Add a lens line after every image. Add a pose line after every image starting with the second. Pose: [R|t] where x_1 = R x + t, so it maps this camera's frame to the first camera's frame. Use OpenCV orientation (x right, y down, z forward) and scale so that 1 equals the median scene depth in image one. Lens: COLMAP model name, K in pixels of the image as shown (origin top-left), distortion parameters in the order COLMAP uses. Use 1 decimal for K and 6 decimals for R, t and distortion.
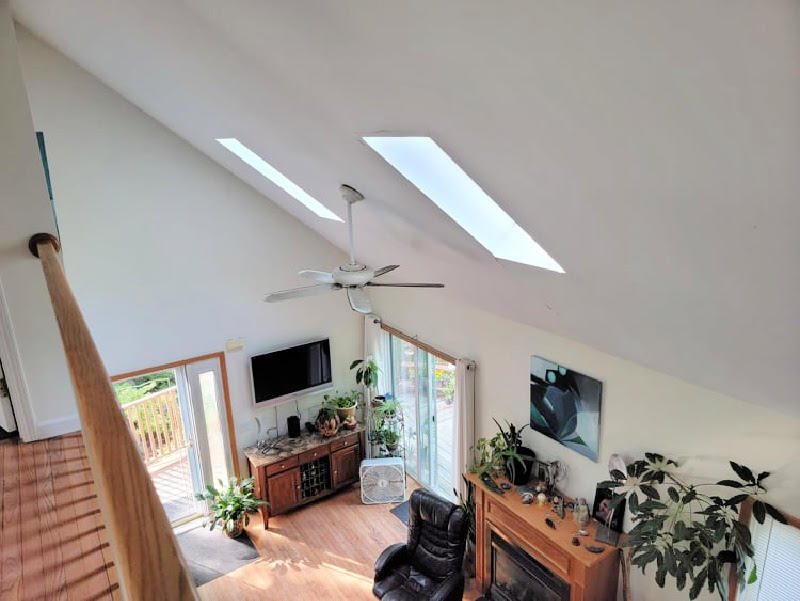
lens RADIAL K [[574.0, 0, 382.1], [0, 574.0, 296.9], [0, 0, 1]] dist [0.045969, -0.010872]
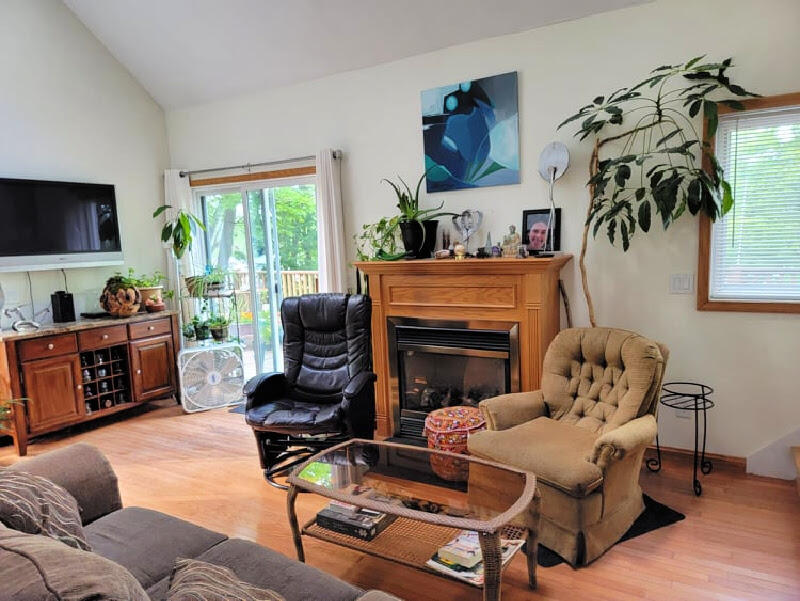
lens RADIAL K [[574.0, 0, 389.4], [0, 574.0, 333.1], [0, 0, 1]] dist [0.045969, -0.010872]
pose [[0.893242, -0.051790, 0.446583, -0.122877], [0.133637, 0.979030, -0.153759, 0.417424], [-0.429255, 0.197024, 0.881432, 0.275495]]
